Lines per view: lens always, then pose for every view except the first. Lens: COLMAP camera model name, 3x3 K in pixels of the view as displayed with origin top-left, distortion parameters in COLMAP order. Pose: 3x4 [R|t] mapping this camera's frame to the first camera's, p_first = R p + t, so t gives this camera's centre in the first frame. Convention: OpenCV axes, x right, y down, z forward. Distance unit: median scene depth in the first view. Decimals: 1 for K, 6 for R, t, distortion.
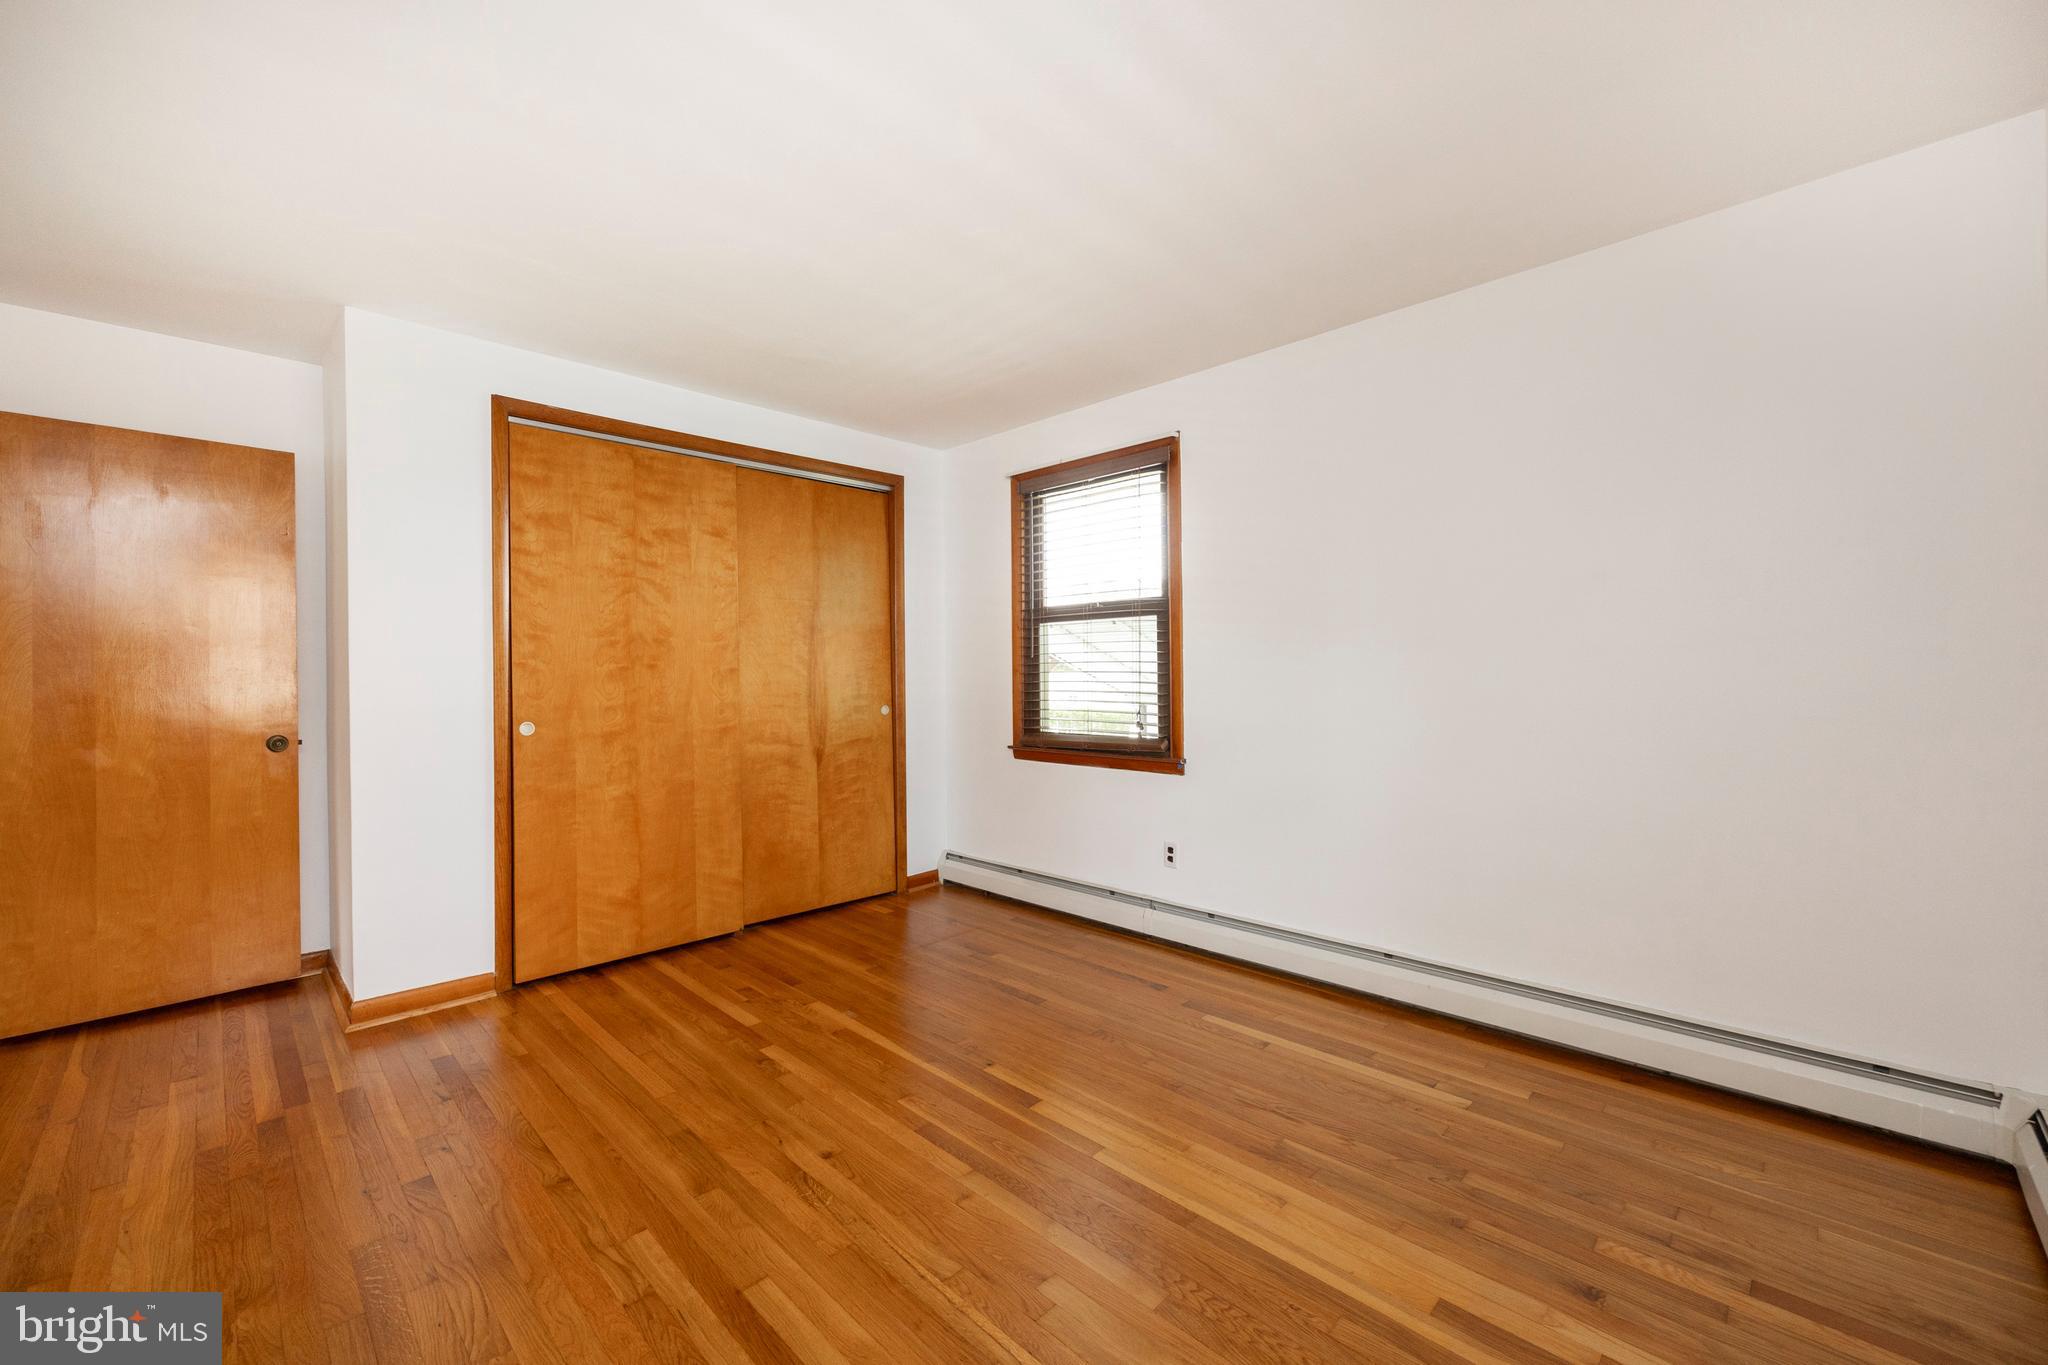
lens RADIAL K [[815.4, 0, 1017.9], [0, 815.4, 664.5], [0, 0, 1]] dist [0.001520, 0.000193]
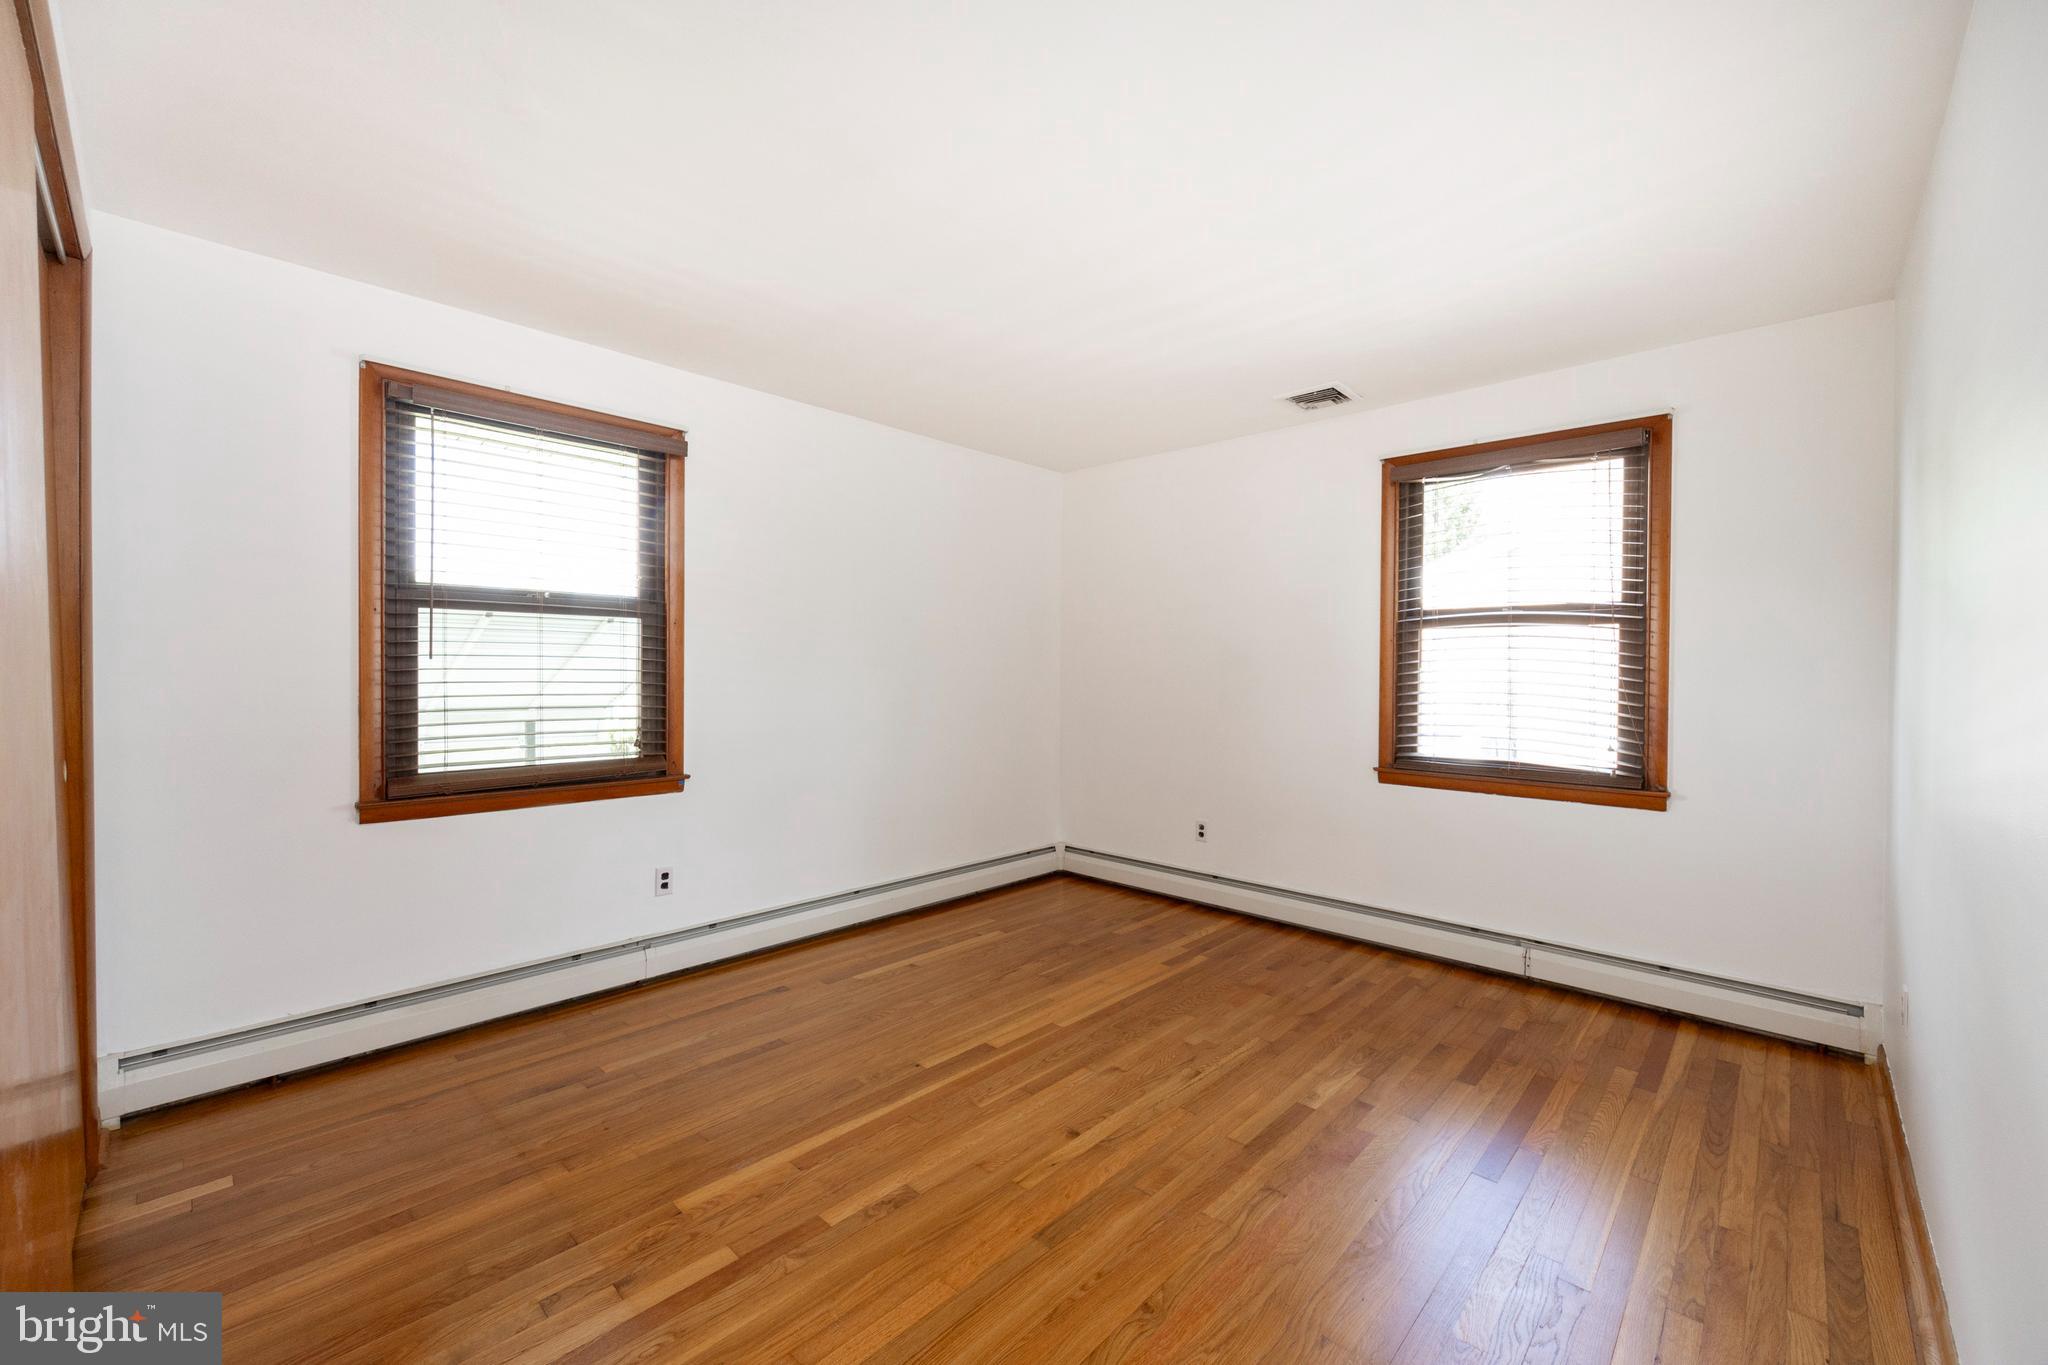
lens RADIAL K [[815.4, 0, 1014.2], [0, 815.4, 685.6], [0, 0, 1]] dist [0.001520, 0.000193]
pose [[-0.025438, -0.004055, 0.999668, -1.065479], [-0.019835, 0.999797, 0.003551, -0.000455], [-0.999480, -0.019738, -0.025514, 0.903361]]
